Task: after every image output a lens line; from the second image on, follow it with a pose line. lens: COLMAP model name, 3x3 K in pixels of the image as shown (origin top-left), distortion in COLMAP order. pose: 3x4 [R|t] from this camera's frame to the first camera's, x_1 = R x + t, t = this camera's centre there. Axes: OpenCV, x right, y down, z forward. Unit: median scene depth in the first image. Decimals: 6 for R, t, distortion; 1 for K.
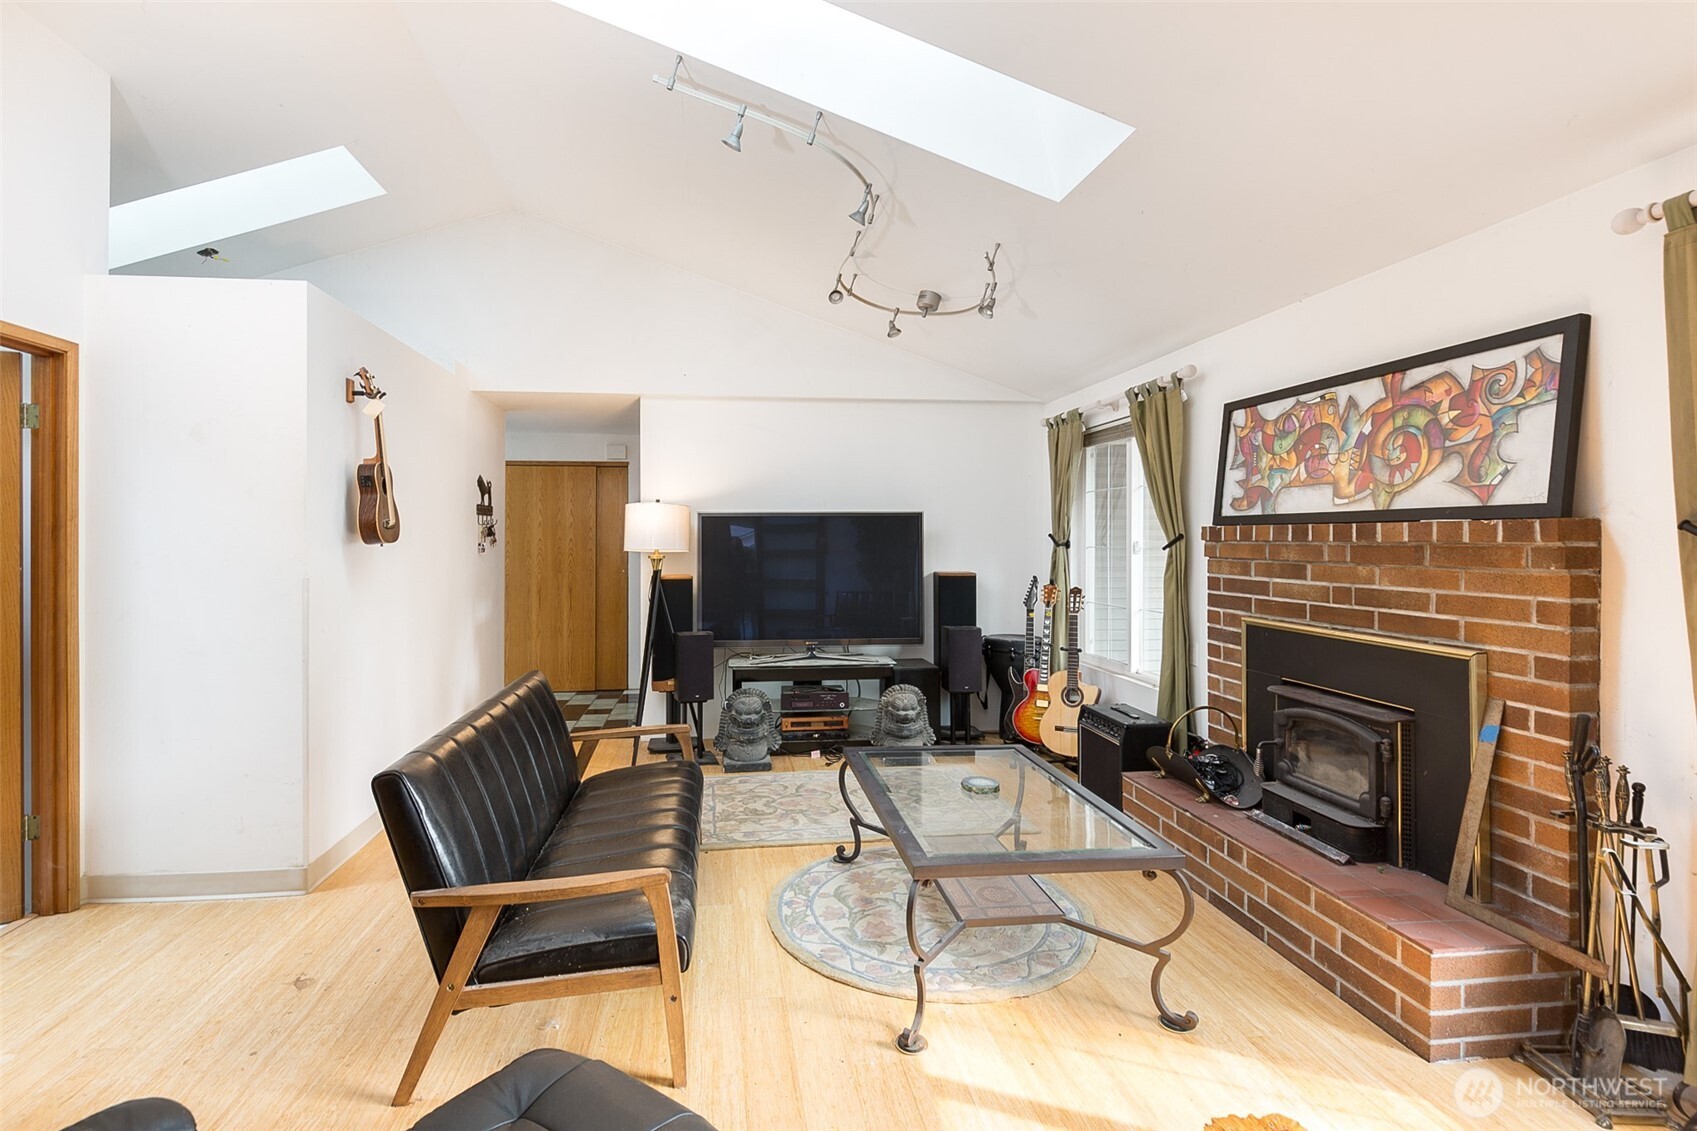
lens RADIAL K [[774.1, 0, 798.4], [0, 774.1, 542.7], [0, 0, 1]] dist [0.000752, -0.011328]
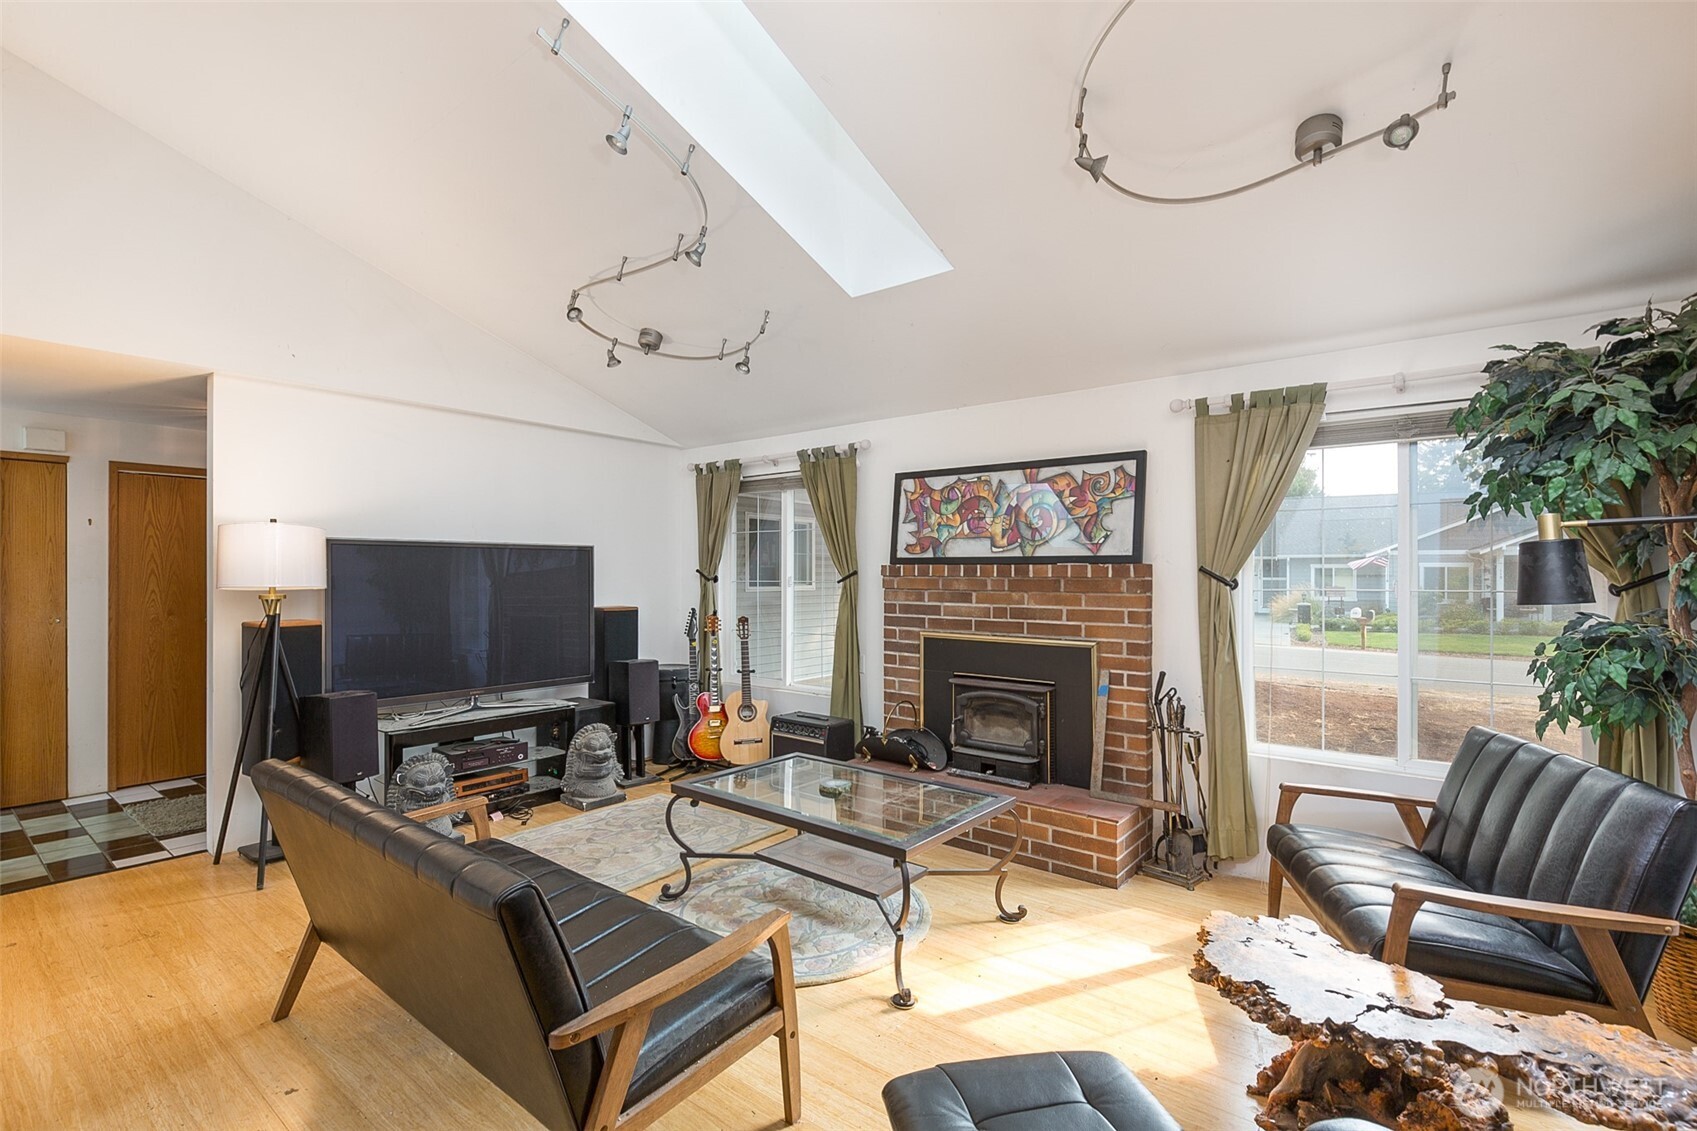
lens RADIAL K [[760.8, 0, 846.4], [0, 760.8, 575.3], [0, 0, 1]] dist [0.028571, -0.015165]
pose [[0.704621, 0.001451, 0.709582, -0.489108], [0.000195, 0.999997, -0.002239, -0.000866], [-0.709583, 0.001716, 0.704619, 0.151528]]
